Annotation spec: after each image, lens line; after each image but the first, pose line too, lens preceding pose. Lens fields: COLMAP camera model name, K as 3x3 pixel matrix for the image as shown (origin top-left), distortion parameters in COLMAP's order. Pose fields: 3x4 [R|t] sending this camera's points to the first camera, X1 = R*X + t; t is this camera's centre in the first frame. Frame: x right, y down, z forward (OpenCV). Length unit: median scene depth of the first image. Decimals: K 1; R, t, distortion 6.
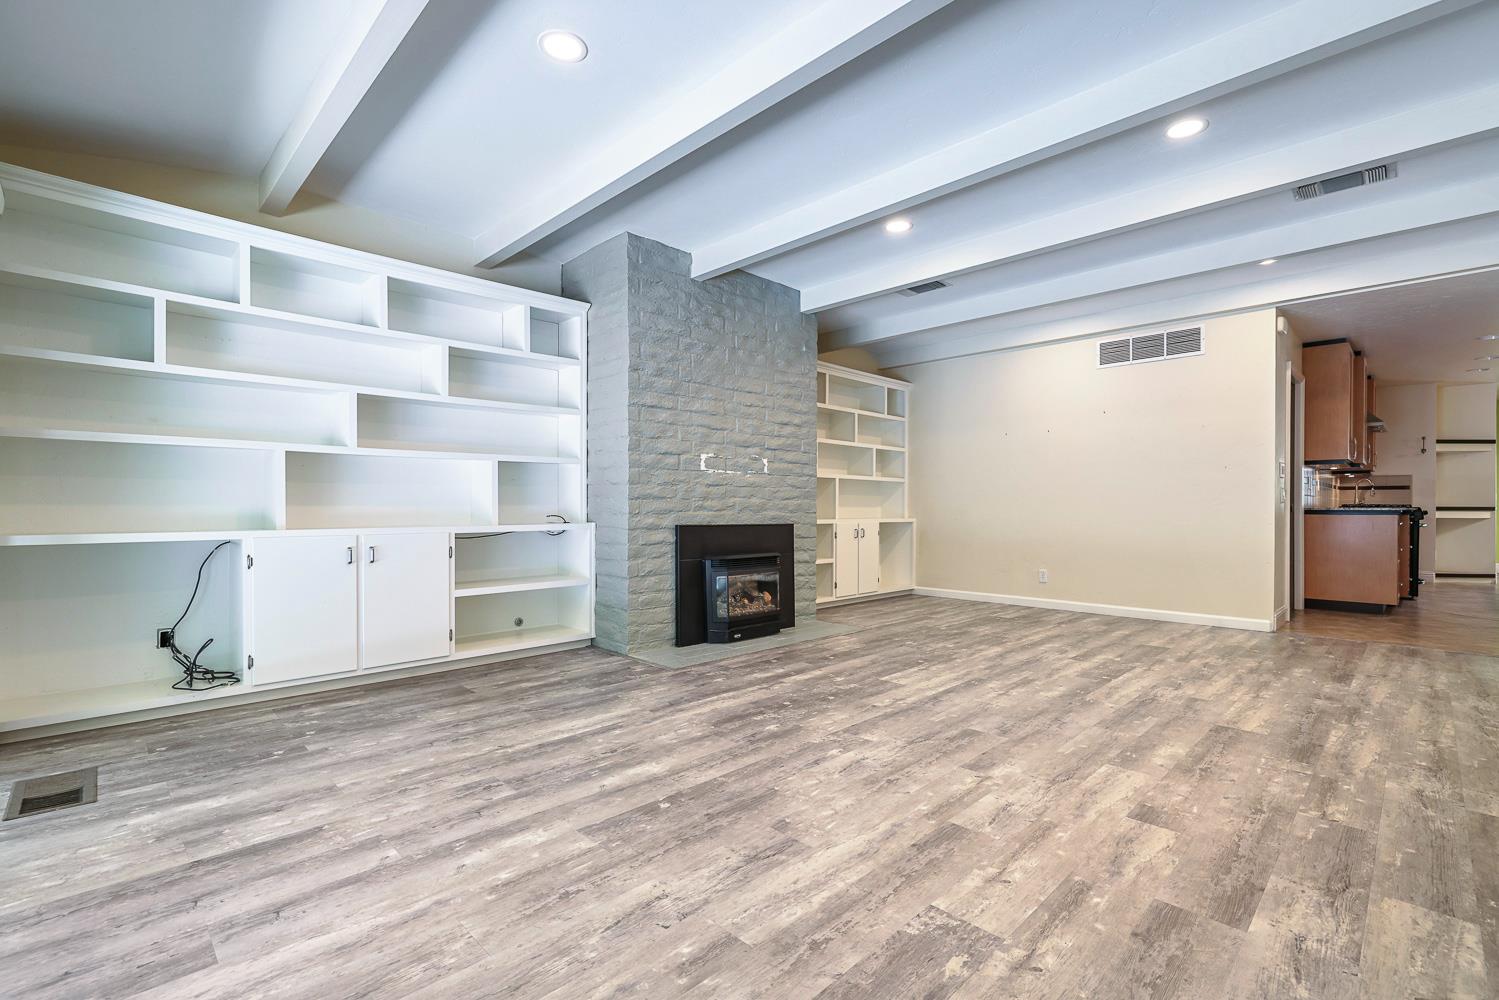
lens RADIAL K [[672.5, 0, 755.8], [0, 672.5, 508.8], [0, 0, 1]] dist [-0.000946, -0.000132]
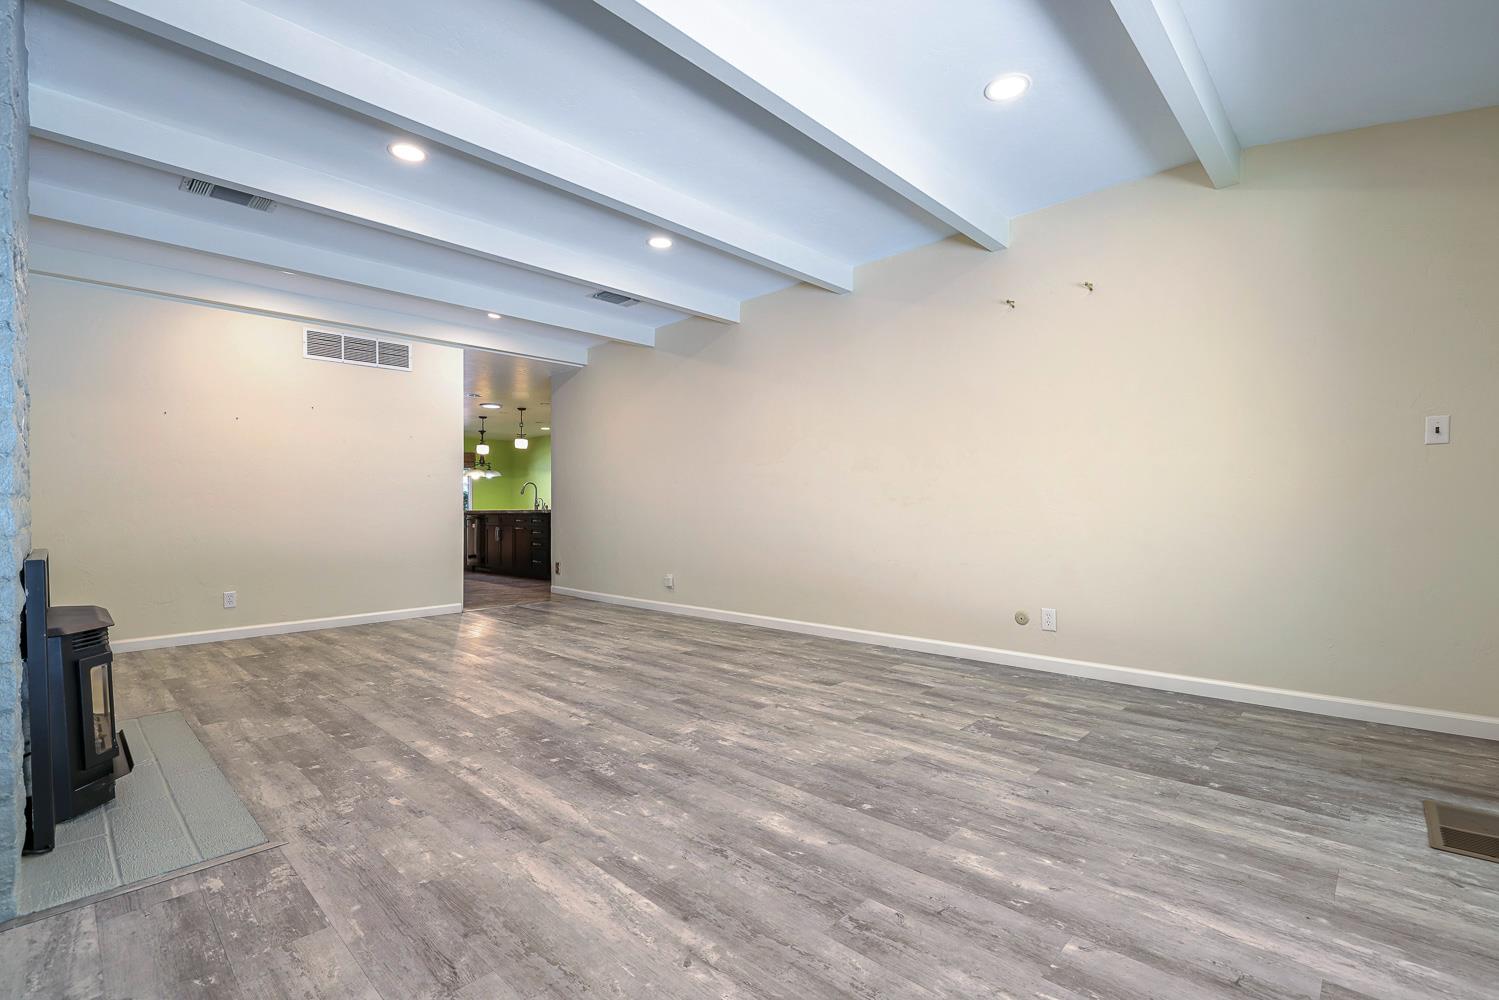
lens RADIAL K [[672.5, 0, 755.8], [0, 672.5, 508.8], [0, 0, 1]] dist [-0.000946, -0.000132]
pose [[-0.027023, -0.003387, 0.999629, -0.854966], [0.011952, 0.999922, 0.003711, -0.004735], [-0.999563, 0.012048, -0.026981, 0.900301]]
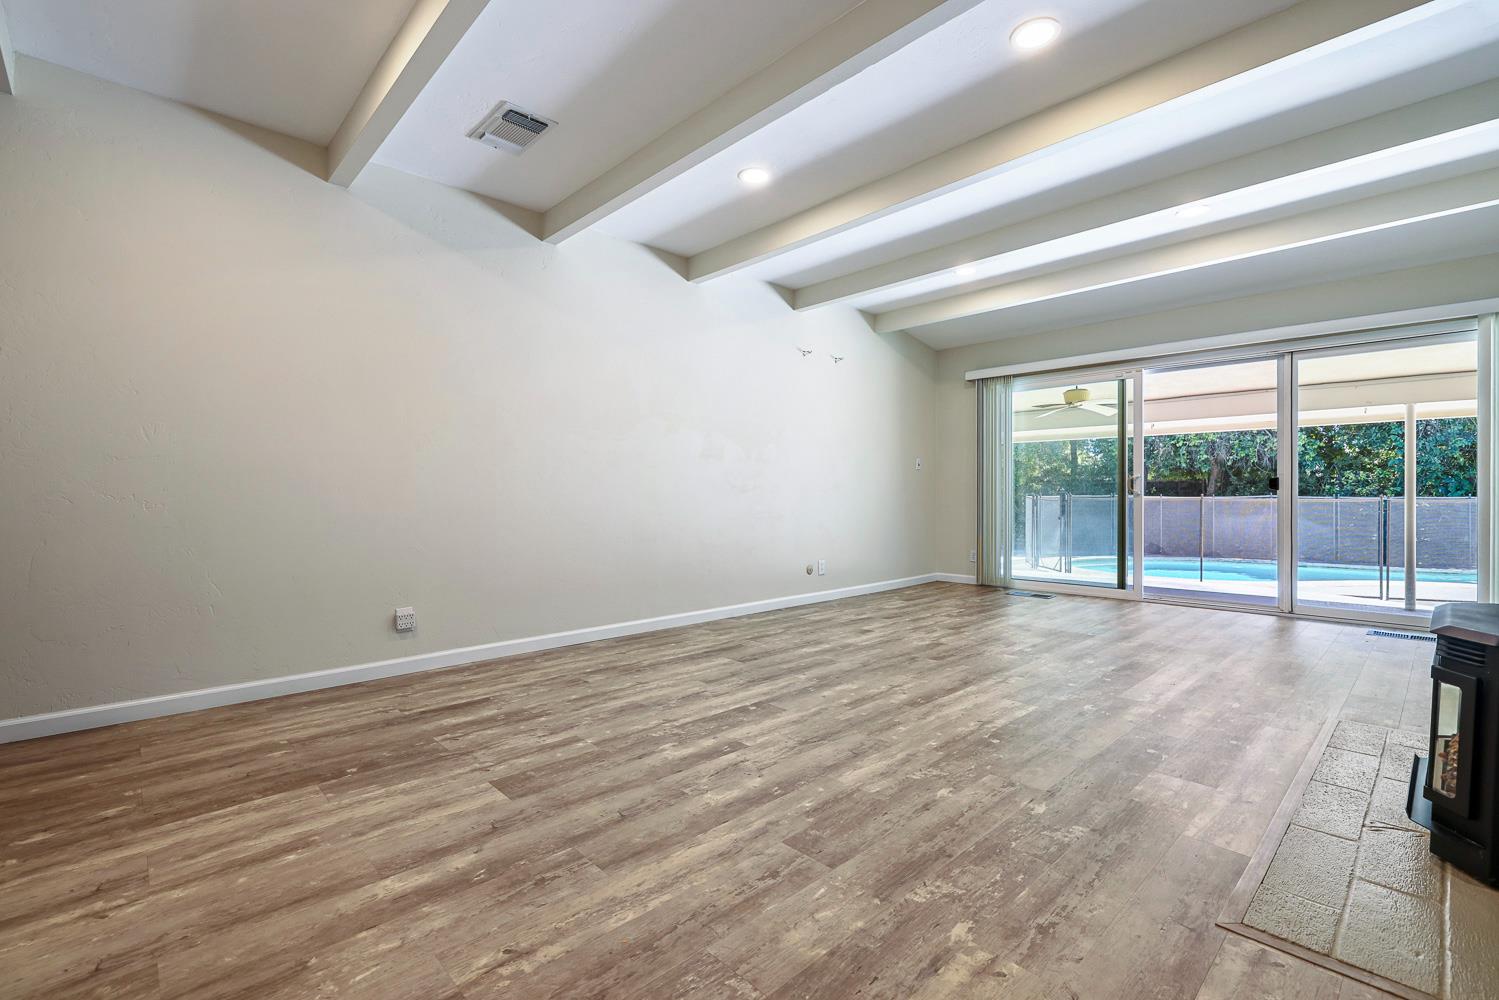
lens RADIAL K [[667.6, 0, 751.8], [0, 667.6, 495.7], [0, 0, 1]] dist [-0.000168, 0.000001]
pose [[-0.999704, 0.000325, 0.024347, 0.663842], [0.000490, 0.999977, 0.006742, -0.006464], [-0.024344, 0.006752, -0.999681, 2.364002]]
